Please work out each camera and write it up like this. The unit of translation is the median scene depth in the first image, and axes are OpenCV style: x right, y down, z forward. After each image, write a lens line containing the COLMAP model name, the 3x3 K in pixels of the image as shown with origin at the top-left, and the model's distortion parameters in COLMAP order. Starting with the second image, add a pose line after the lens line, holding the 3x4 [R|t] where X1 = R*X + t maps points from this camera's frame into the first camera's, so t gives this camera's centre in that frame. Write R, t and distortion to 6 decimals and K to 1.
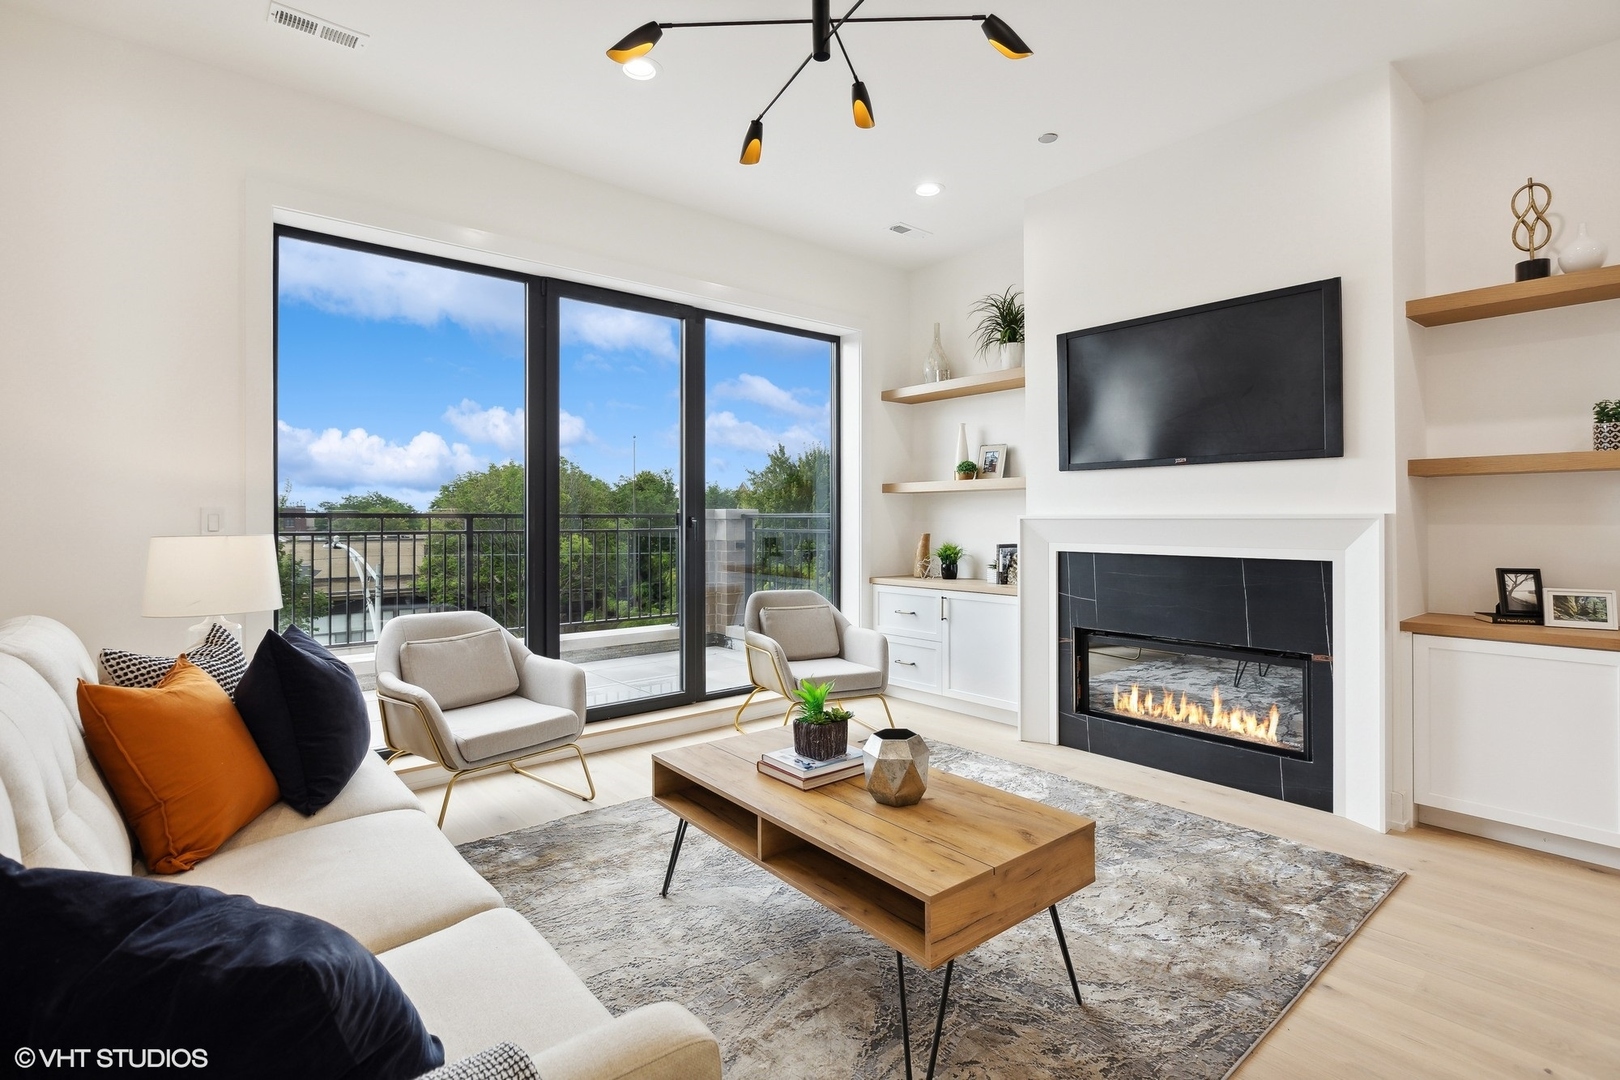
lens RADIAL K [[773.4, 0, 802.9], [0, 773.4, 515.1], [0, 0, 1]] dist [-0.003758, -0.001077]
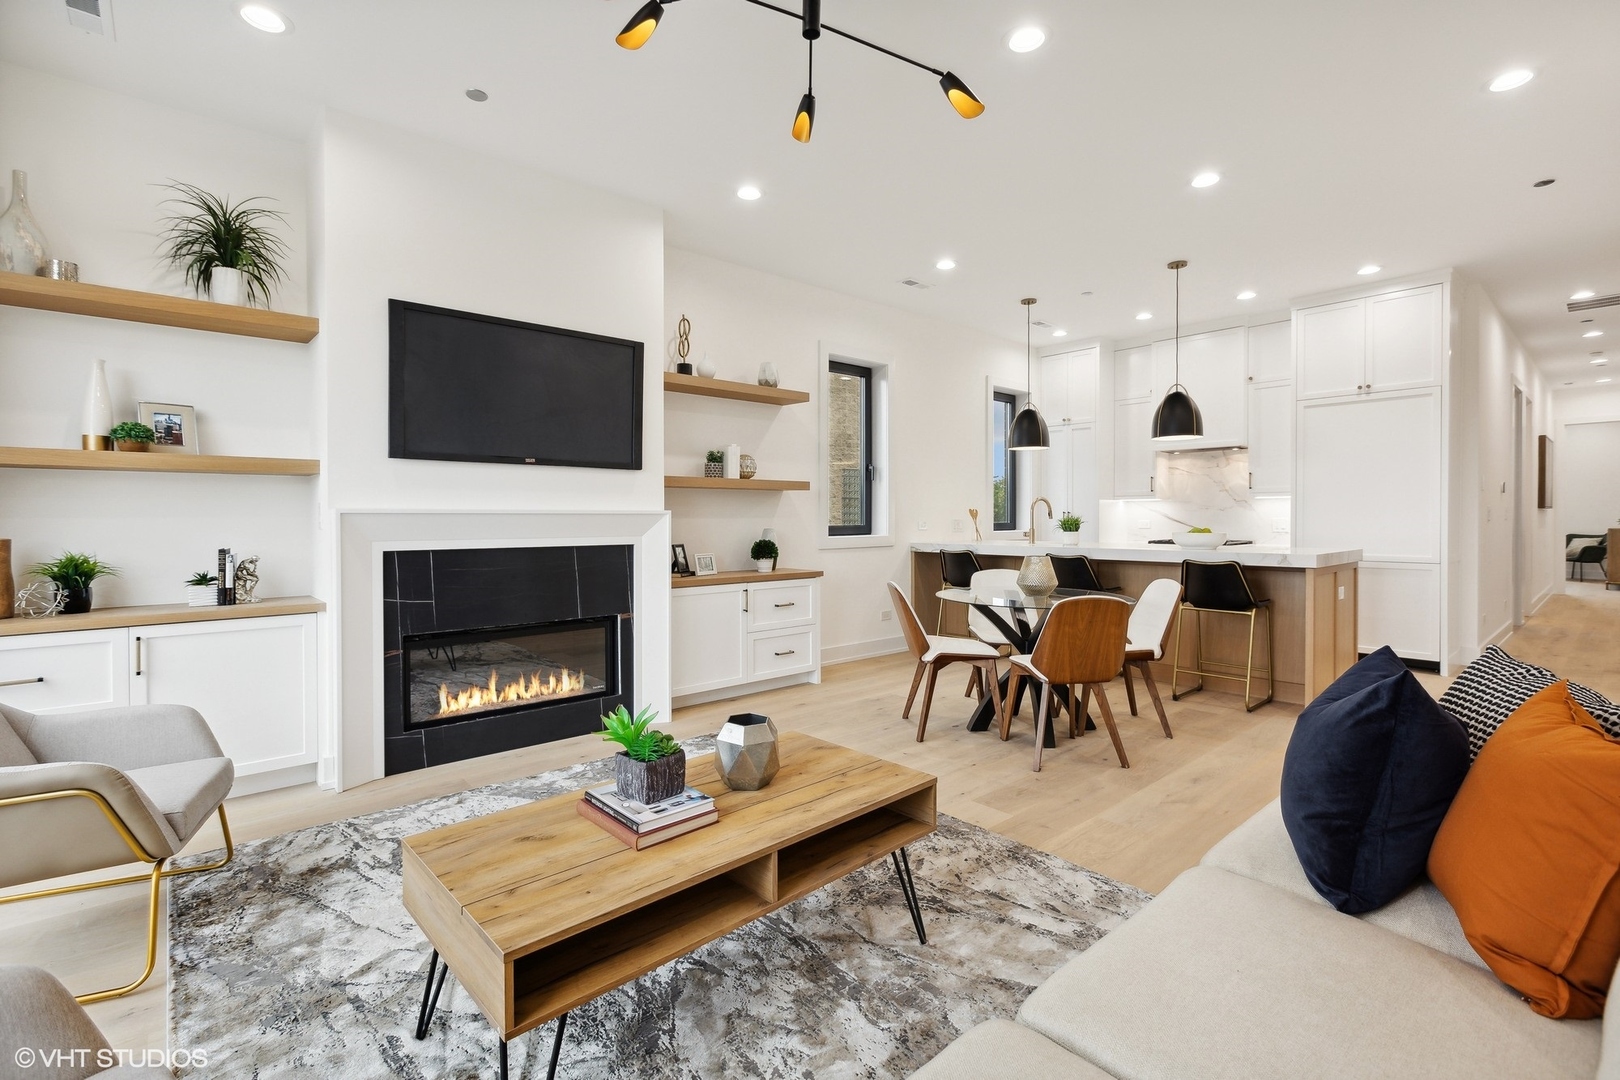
lens RADIAL K [[725.2, 0, 805.3], [0, 725.2, 523.3], [0, 0, 1]] dist [0.000518, -0.000555]
pose [[-0.021257, -0.004975, 0.999762, -0.498304], [-0.001672, 0.999986, 0.004940, 0.011792], [-0.999773, -0.001567, -0.021265, 0.568220]]
